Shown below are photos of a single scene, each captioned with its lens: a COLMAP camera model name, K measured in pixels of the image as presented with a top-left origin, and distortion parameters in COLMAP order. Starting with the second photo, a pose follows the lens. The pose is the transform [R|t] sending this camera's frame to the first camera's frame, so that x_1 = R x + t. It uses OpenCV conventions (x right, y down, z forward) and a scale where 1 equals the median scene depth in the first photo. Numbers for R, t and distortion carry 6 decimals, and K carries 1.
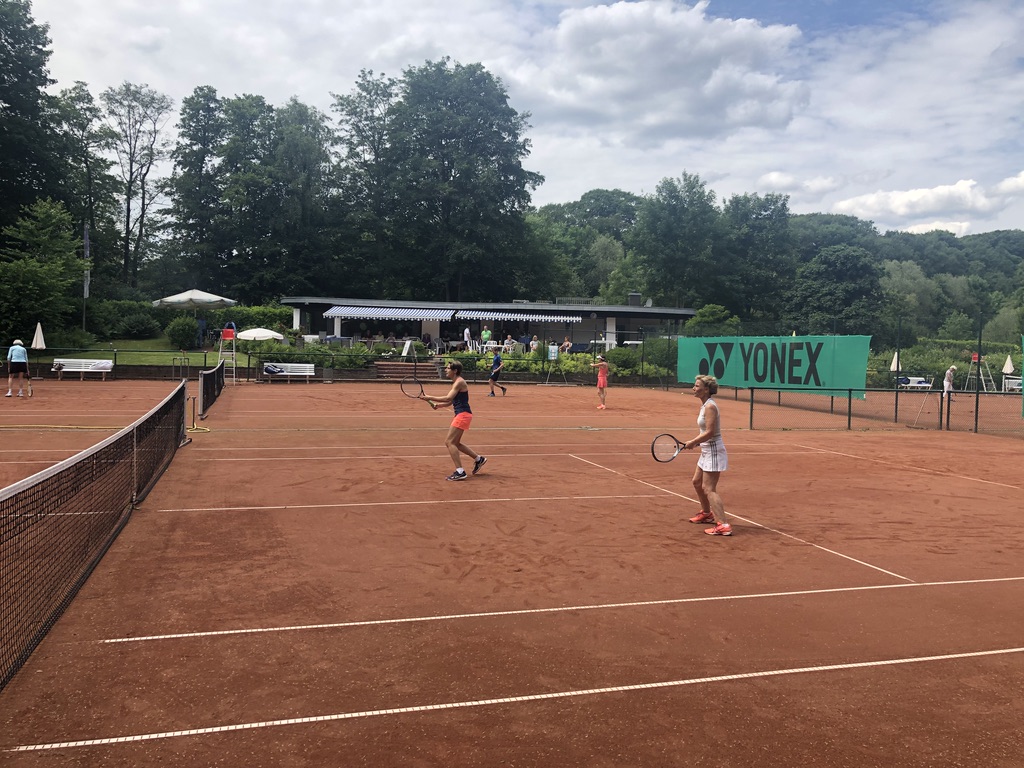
lens RADIAL K [[834.2, 0, 512.0], [0, 834.2, 384.0], [0, 0, 1]] dist [-0.002131, -0.011322]
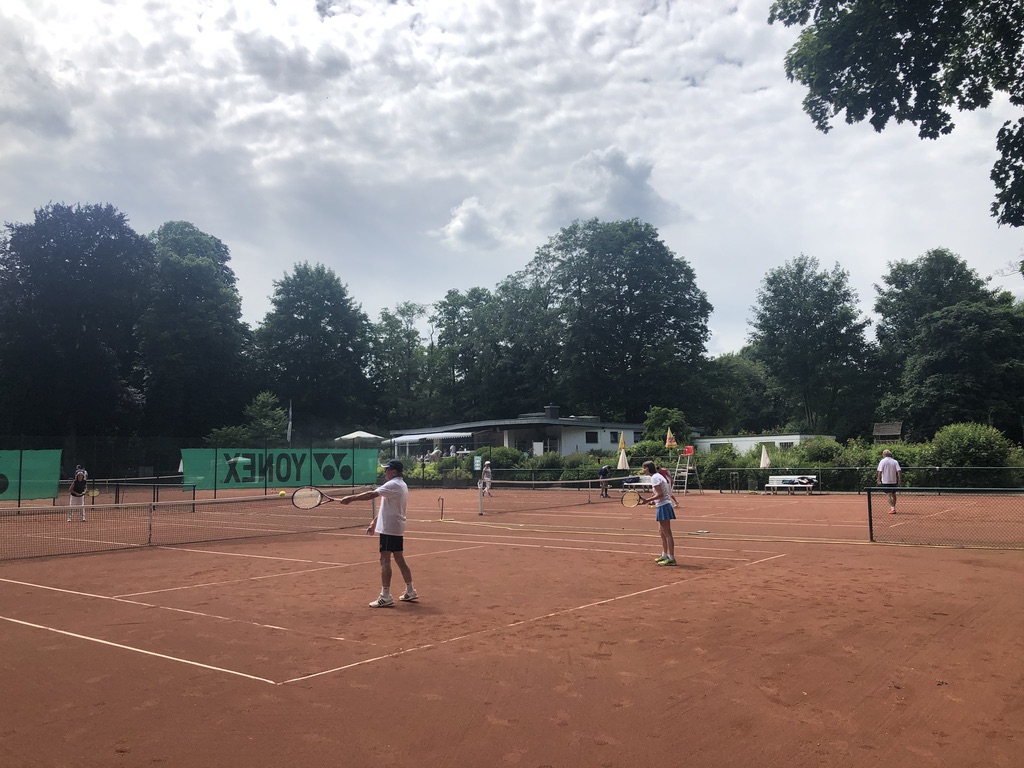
lens RADIAL K [[834.2, 0, 512.0], [0, 834.2, 384.0], [0, 0, 1]] dist [-0.002131, -0.011322]
pose [[0.562674, -0.109342, -0.819416, 1.753671], [-0.002569, 0.990978, -0.133999, 0.025503], [0.826675, 0.077503, 0.557317, 0.498197]]
